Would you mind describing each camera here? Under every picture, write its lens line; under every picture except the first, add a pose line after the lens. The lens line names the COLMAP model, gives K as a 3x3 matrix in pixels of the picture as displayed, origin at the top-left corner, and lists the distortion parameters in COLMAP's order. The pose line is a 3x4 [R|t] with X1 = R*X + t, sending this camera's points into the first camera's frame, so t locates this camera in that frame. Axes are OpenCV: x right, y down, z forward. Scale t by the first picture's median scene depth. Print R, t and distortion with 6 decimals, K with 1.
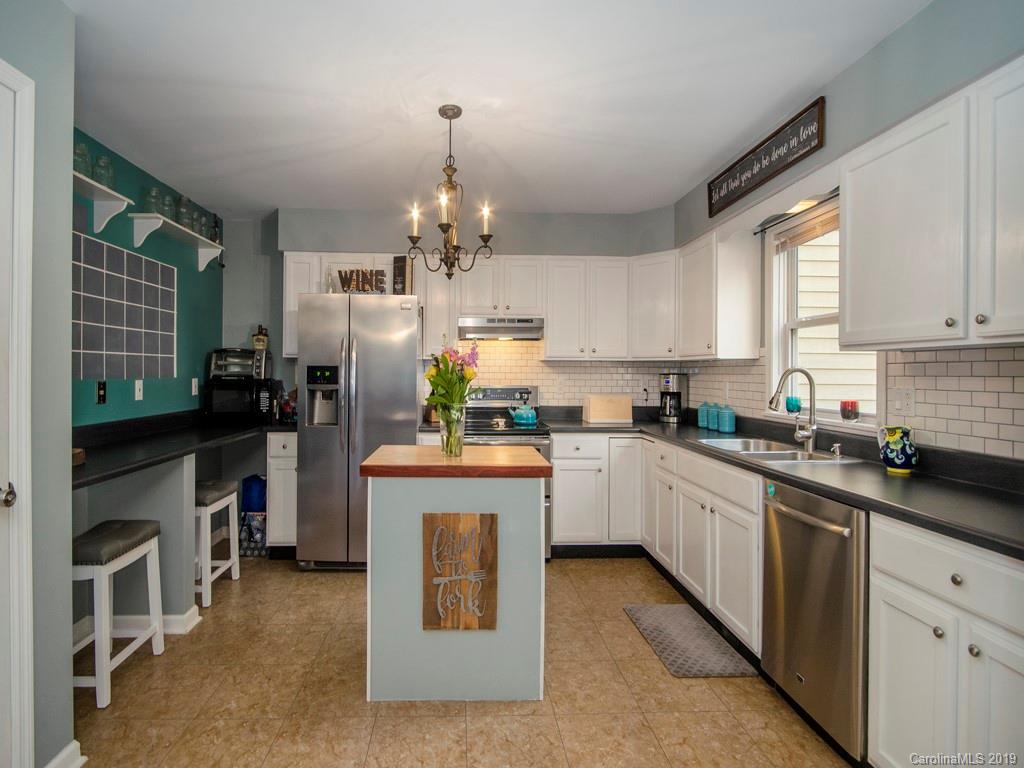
lens RADIAL K [[442.0, 0, 510.8], [0, 442.0, 373.3], [0, 0, 1]] dist [-0.002064, -0.000546]
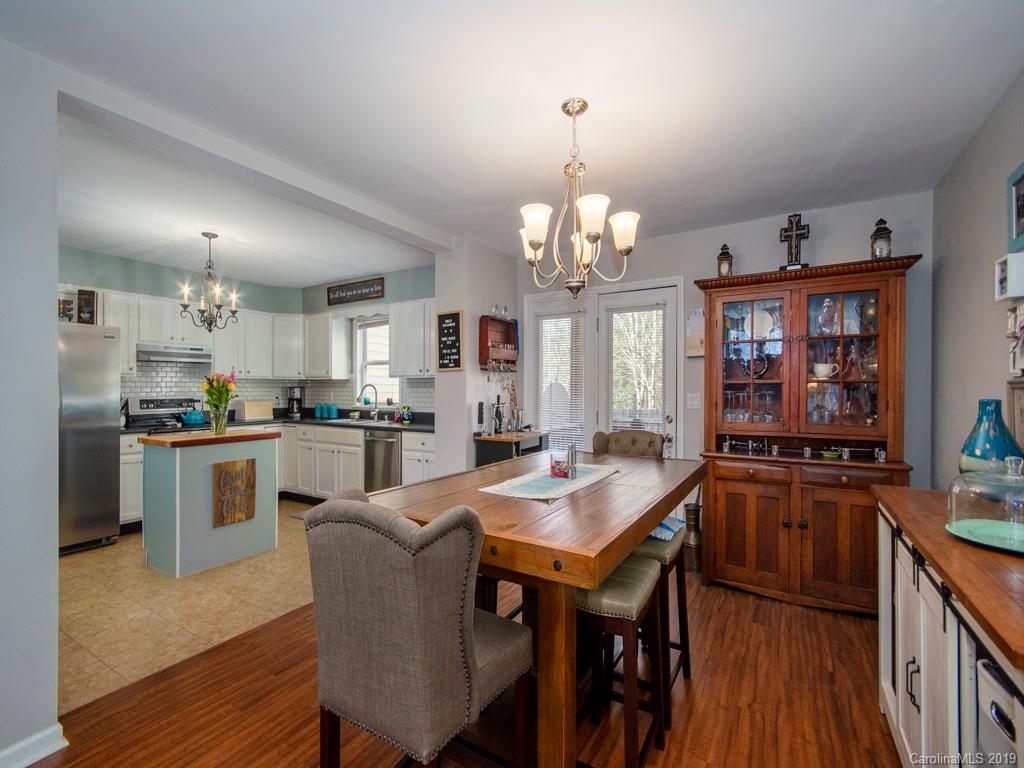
lens RADIAL K [[455.3, 0, 523.8], [0, 455.3, 386.2], [0, 0, 1]] dist [-0.002253, -0.000247]
pose [[0.521946, -0.002805, 0.852974, -0.868299], [0.004597, 0.999989, 0.000476, 0.000322], [-0.852966, 0.003673, 0.521953, -0.827412]]
